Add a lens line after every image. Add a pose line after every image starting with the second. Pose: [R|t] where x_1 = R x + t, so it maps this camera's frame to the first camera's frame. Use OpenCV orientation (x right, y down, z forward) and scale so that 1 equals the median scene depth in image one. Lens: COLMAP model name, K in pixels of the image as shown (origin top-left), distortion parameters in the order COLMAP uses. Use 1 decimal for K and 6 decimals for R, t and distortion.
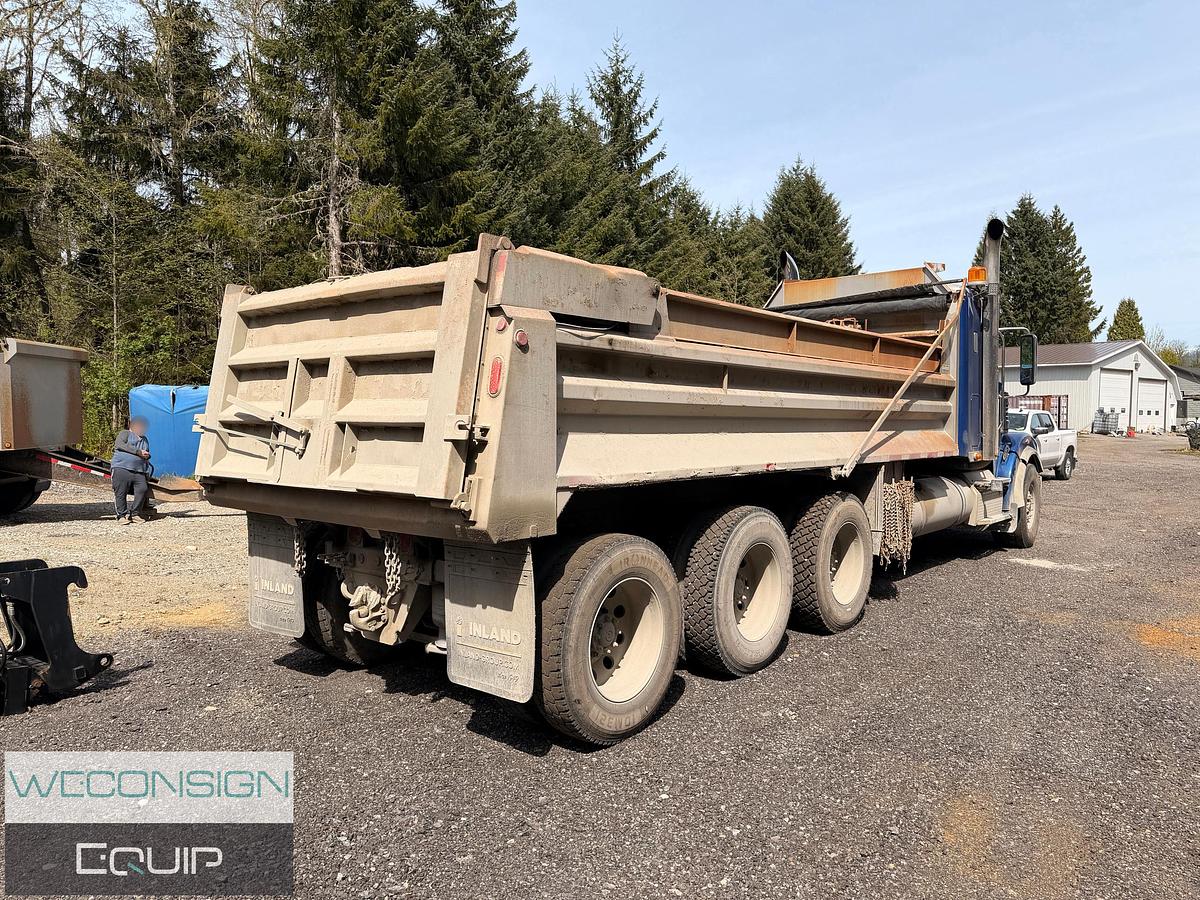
lens RADIAL K [[845.9, 0, 607.9], [0, 845.9, 447.0], [0, 0, 1]] dist [0.054236, -0.049578]
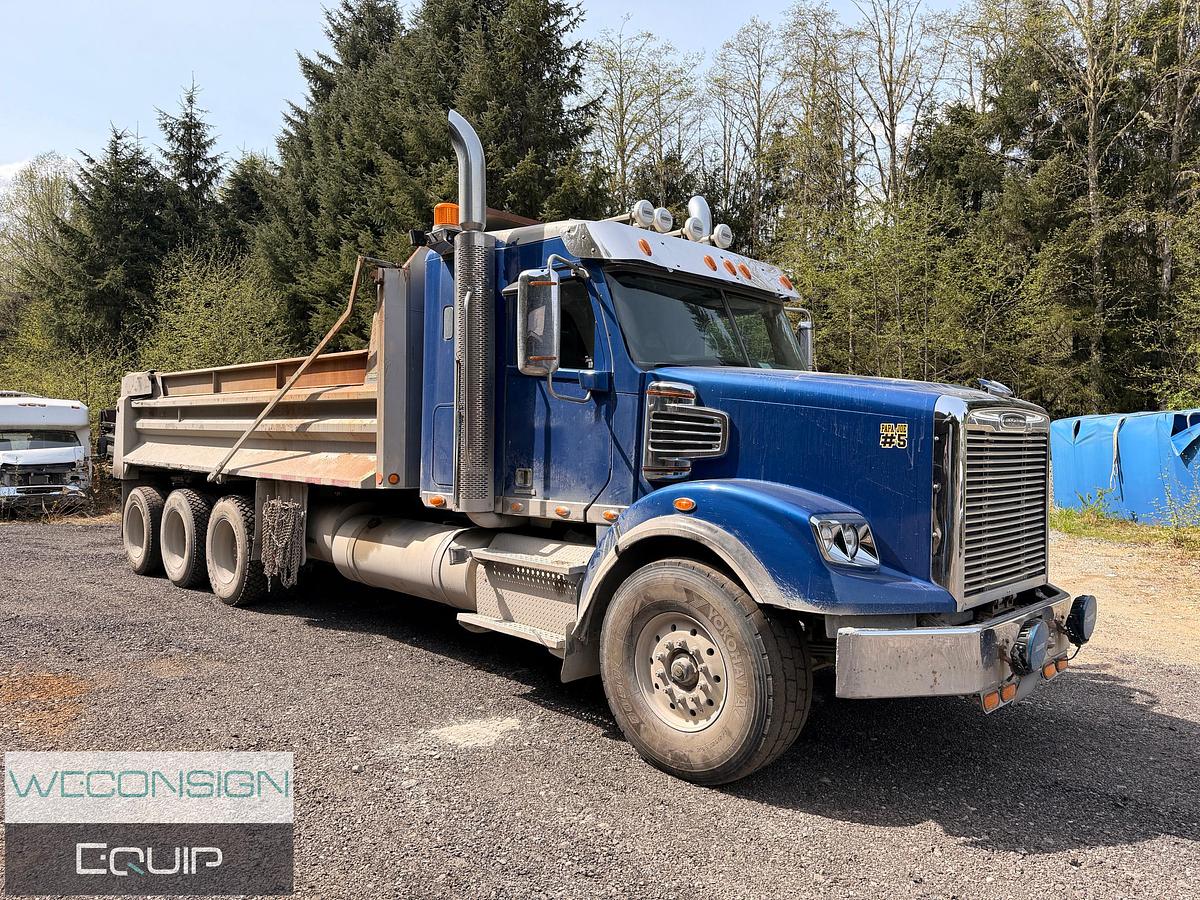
lens RADIAL K [[845.9, 0, 602.7], [0, 845.9, 446.6], [0, 0, 1]] dist [0.054236, -0.049578]
pose [[-0.111048, 0.006242, -0.993795, 1.709625], [-0.046756, 0.998840, 0.011498, -0.069941], [0.992715, 0.047743, -0.110628, 1.943621]]
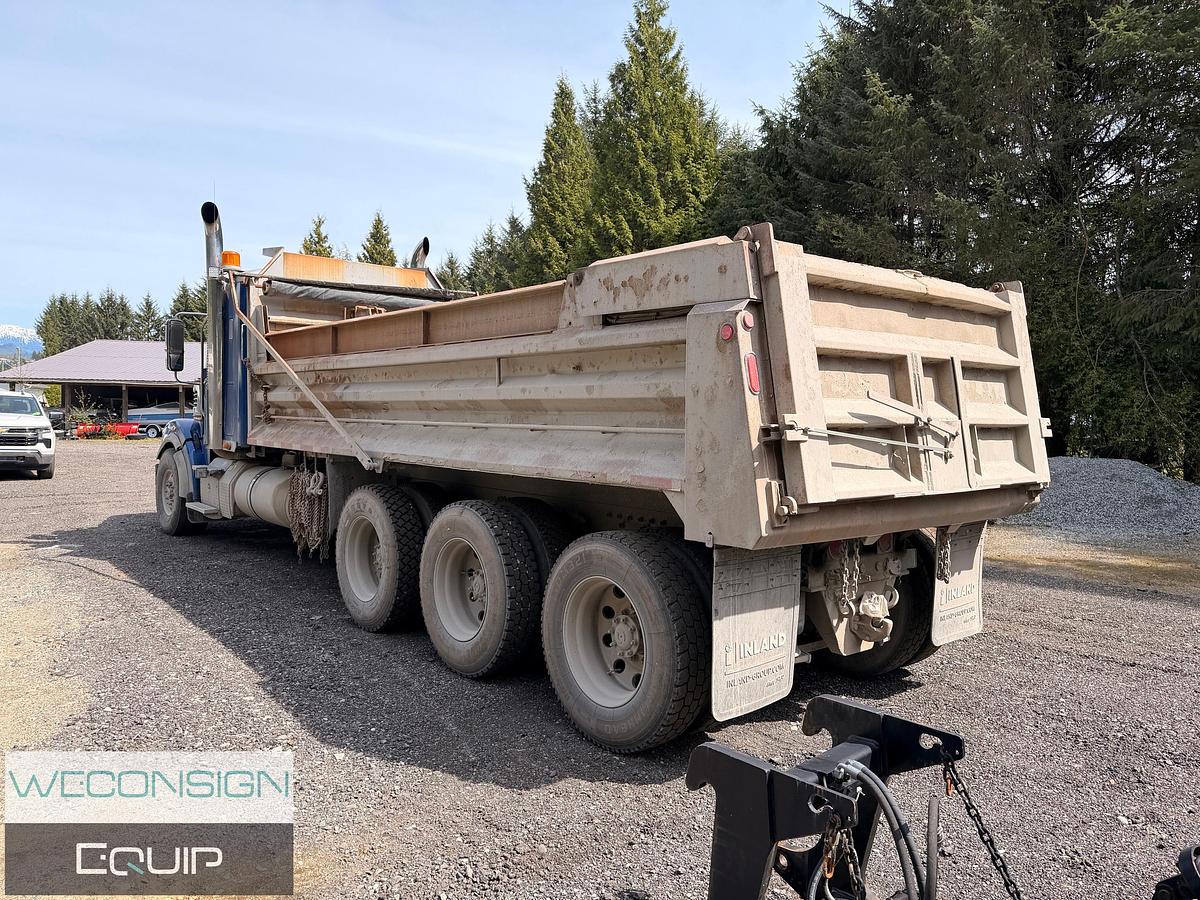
lens RADIAL K [[845.9, 0, 594.6], [0, 845.9, 455.5], [0, 0, 1]] dist [0.054236, -0.049578]
pose [[0.195179, -0.048036, 0.979591, -1.040951], [0.016457, 0.998820, 0.045700, -0.034037], [-0.980630, 0.007201, 0.195739, 0.912788]]
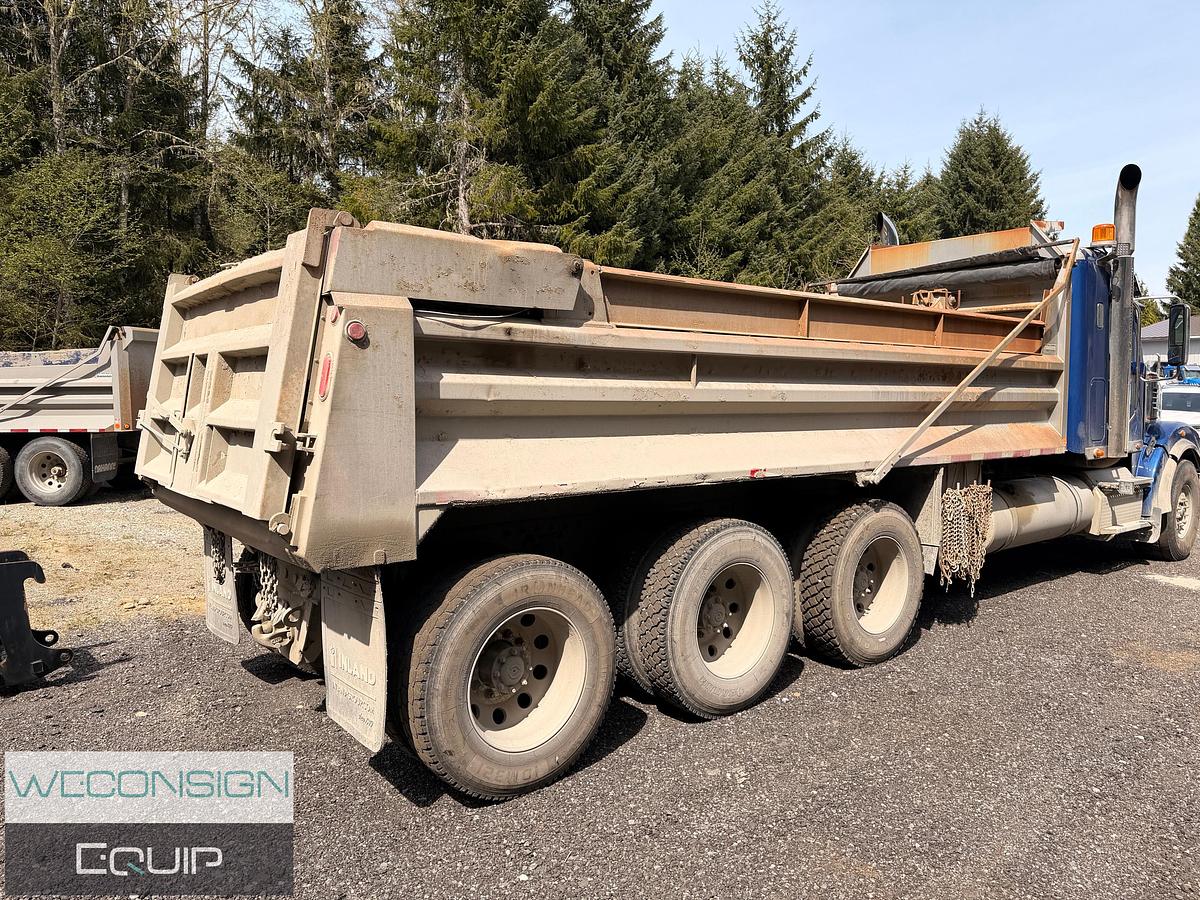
lens RADIAL K [[845.9, 0, 601.2], [0, 845.9, 448.8], [0, 0, 1]] dist [0.054236, -0.049578]
pose [[0.979549, 0.013920, -0.200725, 0.203328], [-0.007578, 0.999448, 0.032331, -0.026378], [0.201064, -0.030149, 0.979114, 0.139268]]
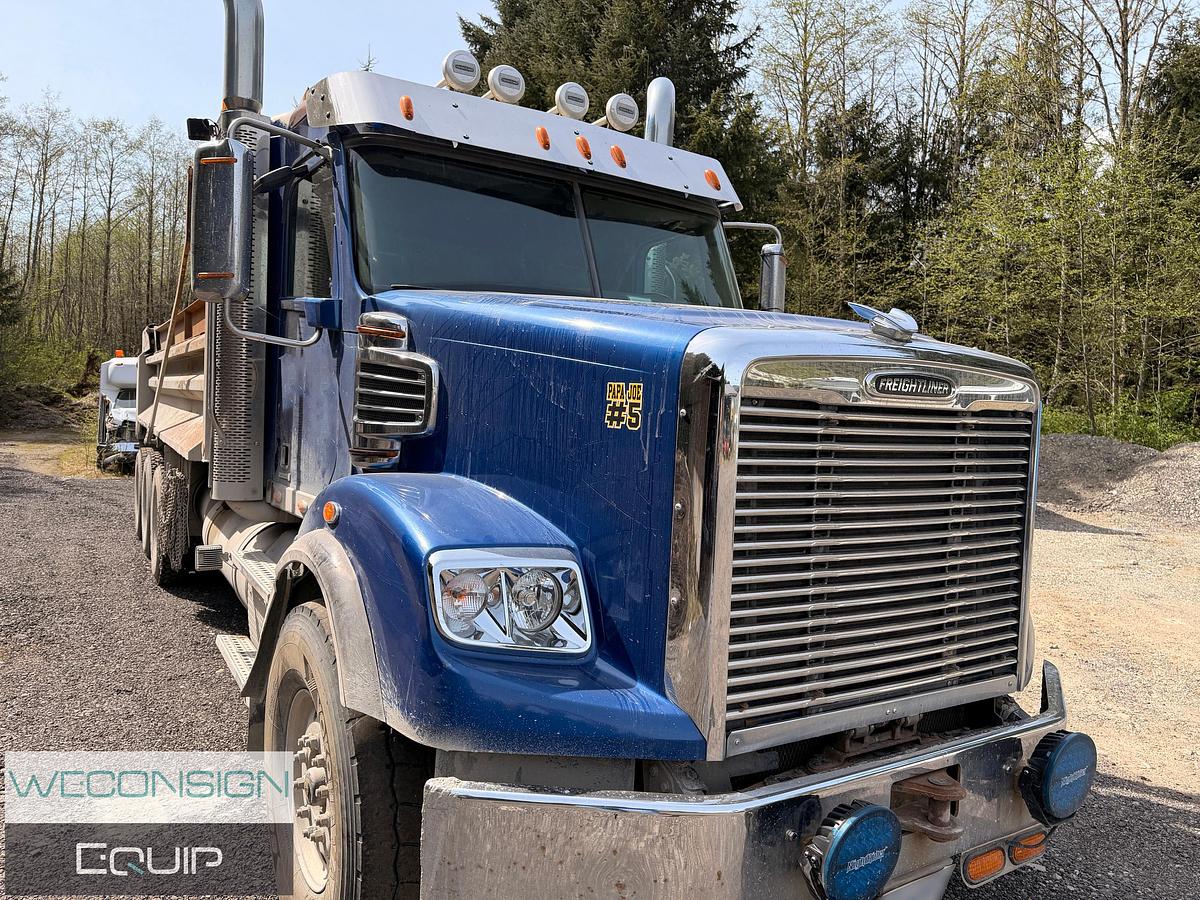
lens RADIAL K [[845.9, 0, 603.1], [0, 845.9, 447.4], [0, 0, 1]] dist [0.054236, -0.049578]
pose [[-0.335210, 0.029304, -0.941688, 1.325482], [-0.074998, 0.995514, 0.057675, -0.084684], [0.939154, 0.089958, -0.331509, 2.220929]]
